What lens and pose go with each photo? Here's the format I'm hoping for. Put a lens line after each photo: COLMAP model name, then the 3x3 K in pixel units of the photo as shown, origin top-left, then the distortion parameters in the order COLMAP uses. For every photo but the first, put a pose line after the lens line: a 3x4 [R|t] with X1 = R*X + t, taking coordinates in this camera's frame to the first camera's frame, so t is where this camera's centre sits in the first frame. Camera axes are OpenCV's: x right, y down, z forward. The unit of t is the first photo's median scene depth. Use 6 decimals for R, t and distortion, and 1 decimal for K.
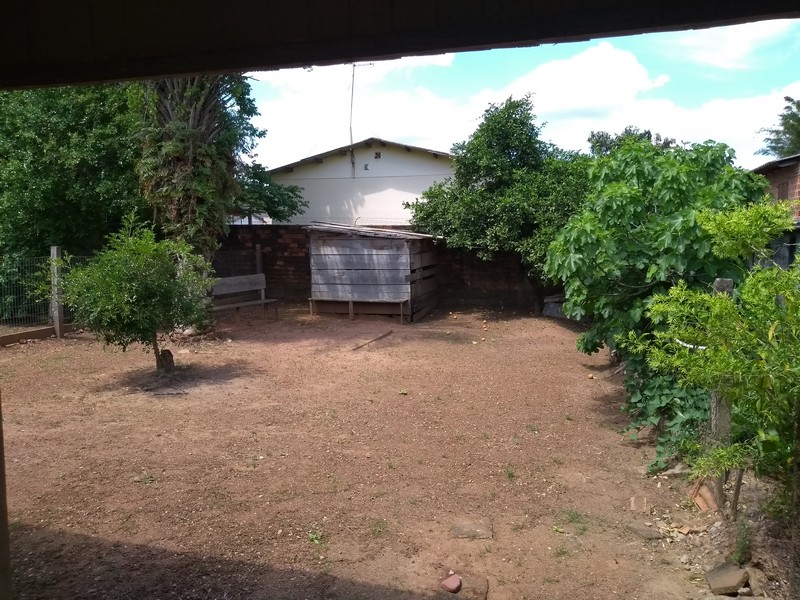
lens RADIAL K [[623.2, 0, 397.5], [0, 623.2, 300.3], [0, 0, 1]] dist [0.009313, -0.033402]
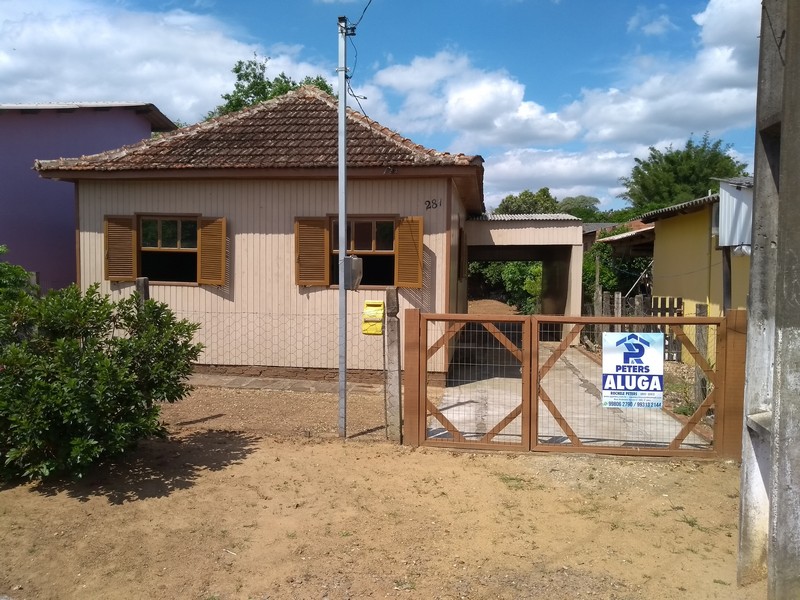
lens RADIAL K [[623.2, 0, 400.1], [0, 623.2, 297.0], [0, 0, 1]] dist [0.009313, -0.033402]
pose [[0.989001, 0.002050, 0.147892, -0.877138], [0.002834, 0.999458, -0.032807, 0.174876], [-0.147880, 0.032865, 0.988459, -2.495926]]
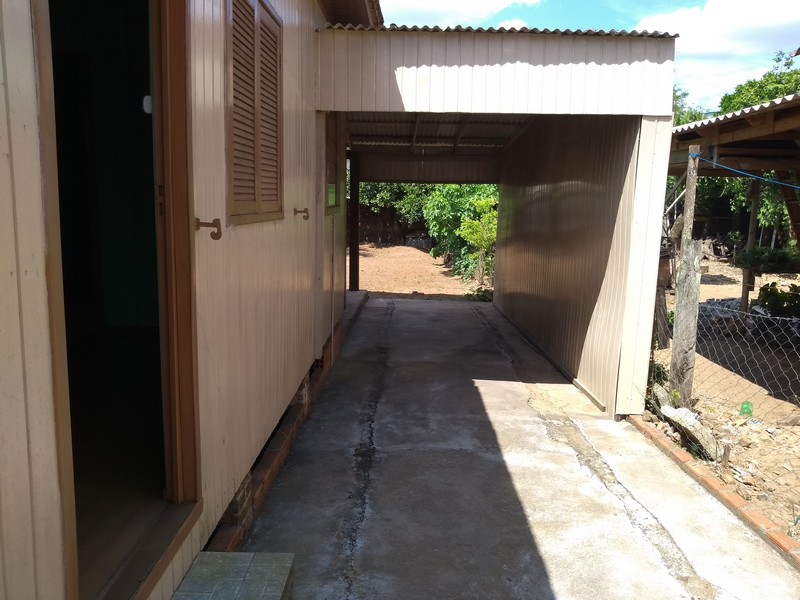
lens RADIAL K [[623.2, 0, 400.0], [0, 623.2, 301.0], [0, 0, 1]] dist [0.009313, -0.033402]
pose [[0.962525, -0.016588, 0.270686, -0.472910], [-0.003849, 0.997191, 0.074796, 0.092025], [-0.271167, -0.073035, 0.959758, -1.235898]]
